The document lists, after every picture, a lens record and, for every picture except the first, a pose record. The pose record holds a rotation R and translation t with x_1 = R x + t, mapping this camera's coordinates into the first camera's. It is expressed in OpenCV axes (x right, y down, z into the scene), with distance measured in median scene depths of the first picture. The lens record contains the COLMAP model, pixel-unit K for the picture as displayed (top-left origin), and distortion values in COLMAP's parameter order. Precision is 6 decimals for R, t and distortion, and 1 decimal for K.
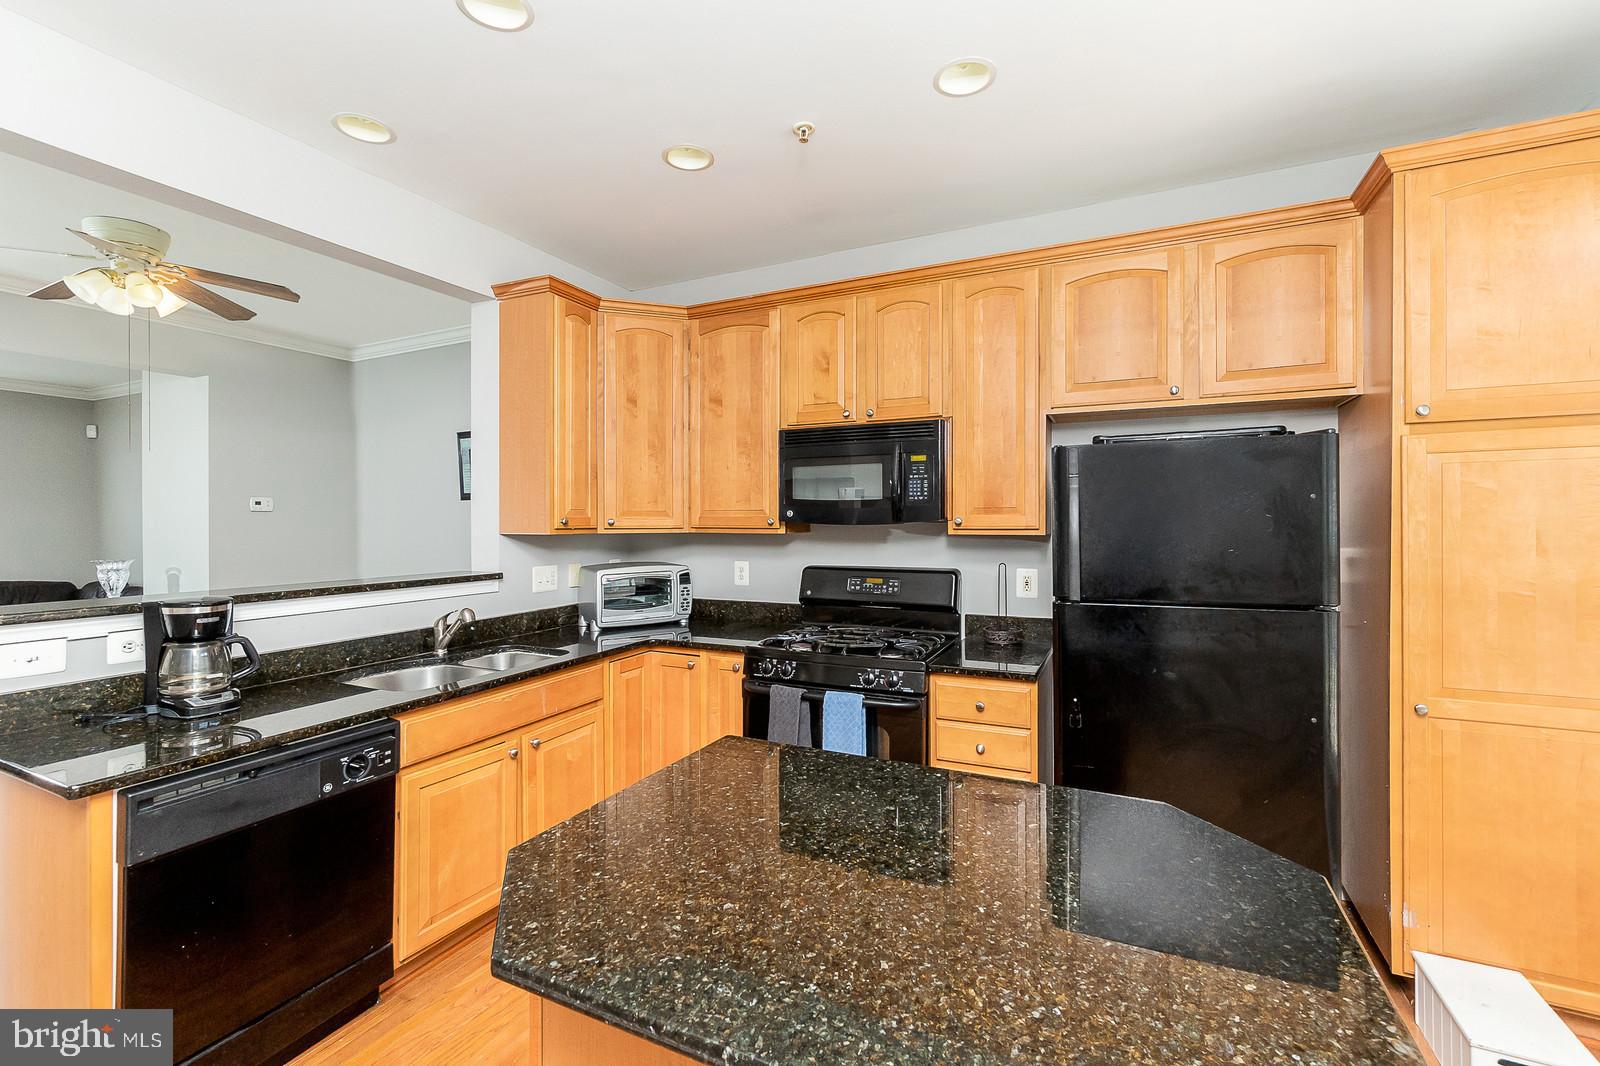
lens RADIAL K [[690.5, 0, 805.6], [0, 690.5, 529.0], [0, 0, 1]] dist [-0.002947, 0.000700]
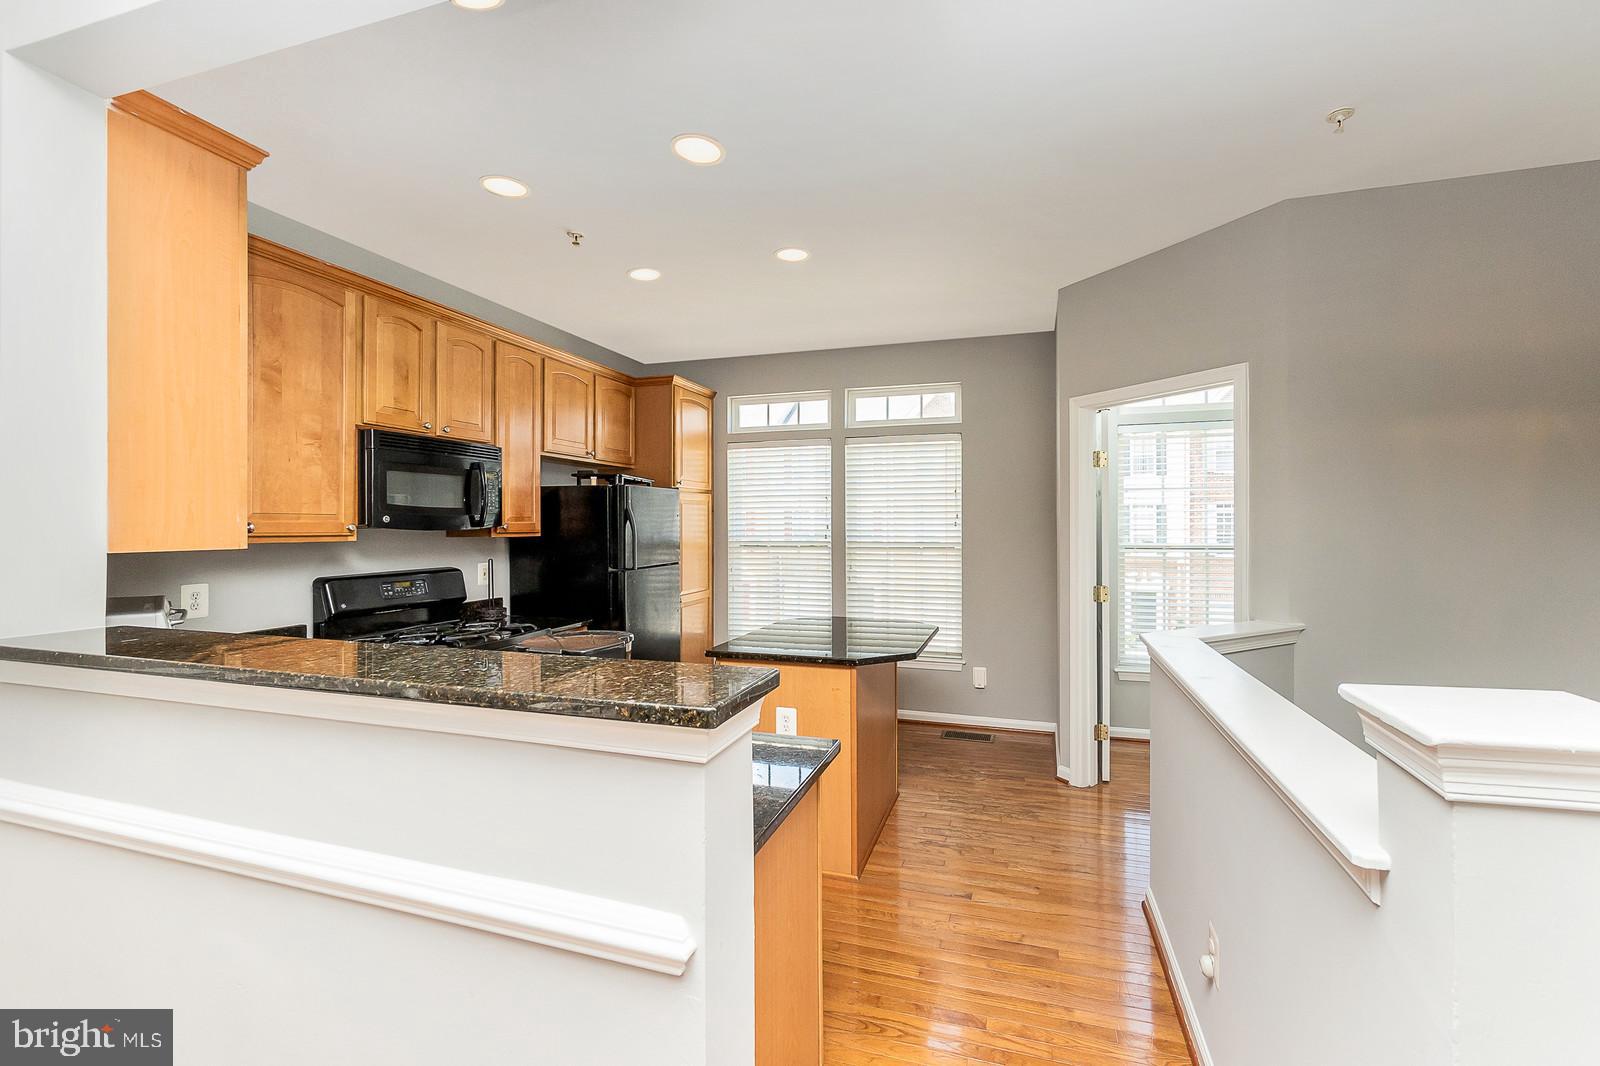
lens RADIAL K [[690.5, 0, 813.8], [0, 690.5, 529.0], [0, 0, 1]] dist [-0.002947, 0.000700]
pose [[-0.129392, -0.004949, 0.991581, -1.015347], [0.003699, 0.999978, 0.005473, -0.011978], [-0.991587, 0.004376, -0.129370, 0.524830]]
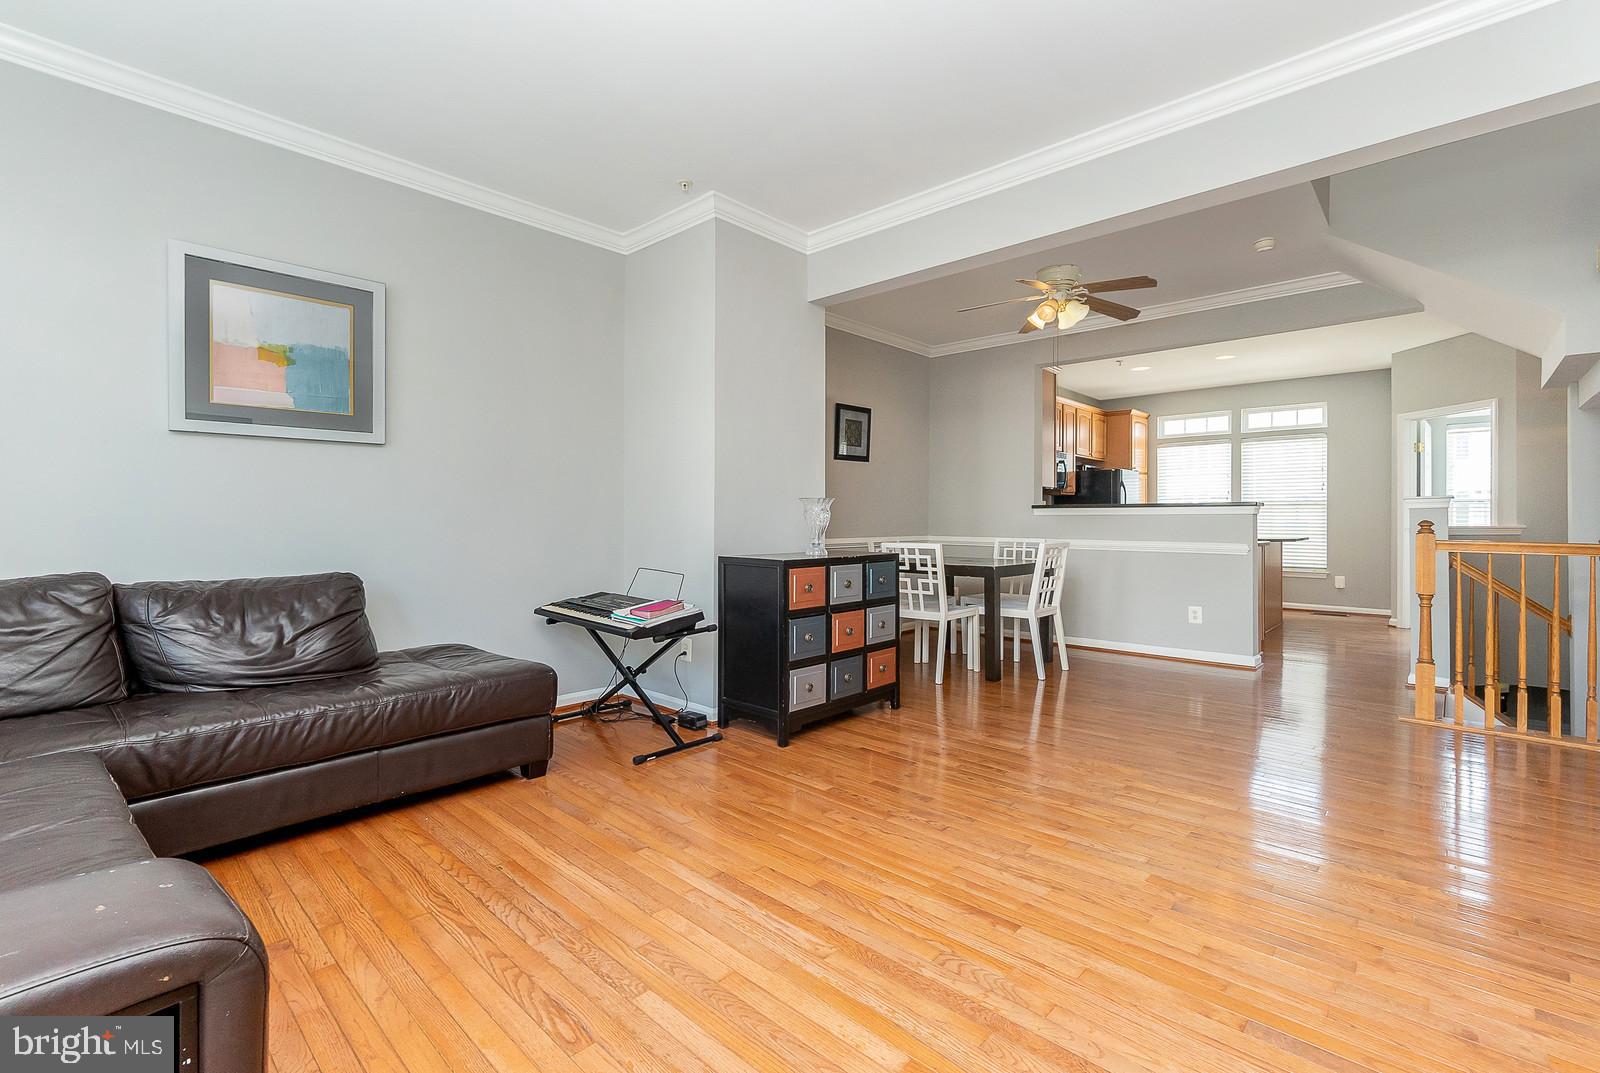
lens RADIAL K [[710.4, 0, 807.2], [0, 710.4, 522.2], [0, 0, 1]] dist [-0.000672, -0.000036]
pose [[0.306703, -0.001035, 0.951805, -2.585742], [-0.002000, 0.999997, 0.001732, 0.106863], [-0.951803, -0.002435, 0.306700, 1.006396]]
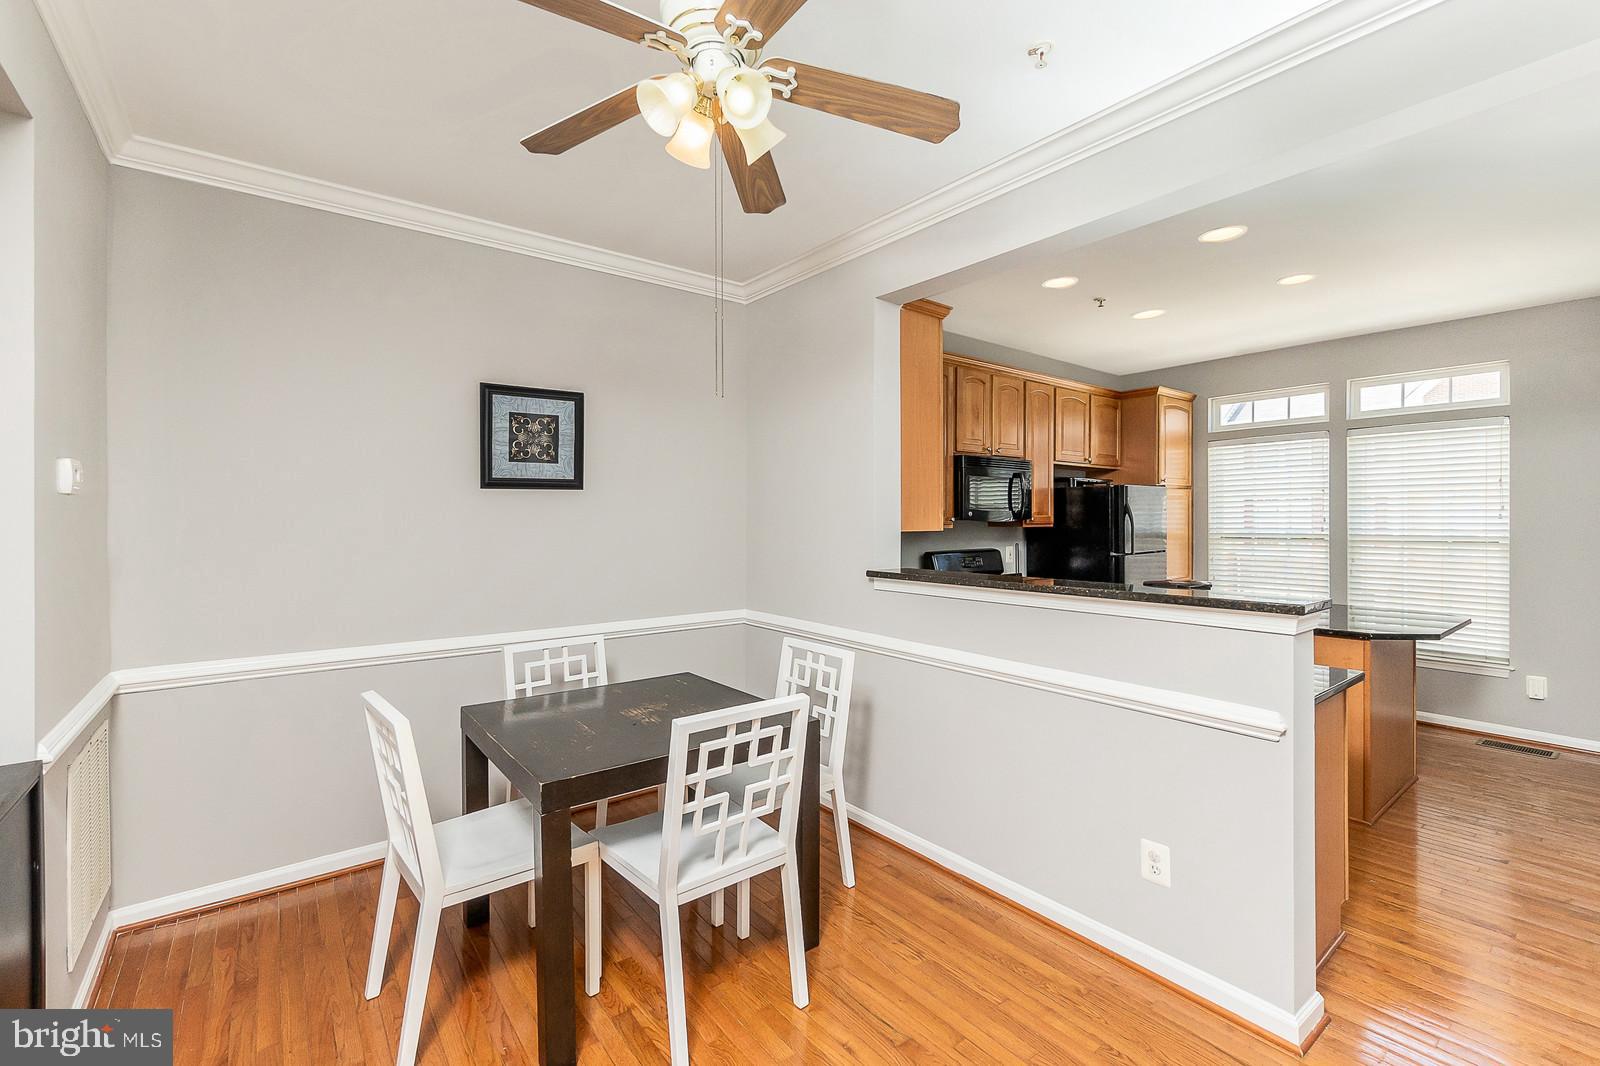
lens RADIAL K [[690.5, 0, 811.4], [0, 690.5, 526.1], [0, 0, 1]] dist [-0.002947, 0.000700]
pose [[0.450638, -0.007539, 0.892675, -1.413566], [0.004406, 0.999971, 0.006221, -0.007696], [-0.892696, 0.001129, 0.450659, 0.632284]]
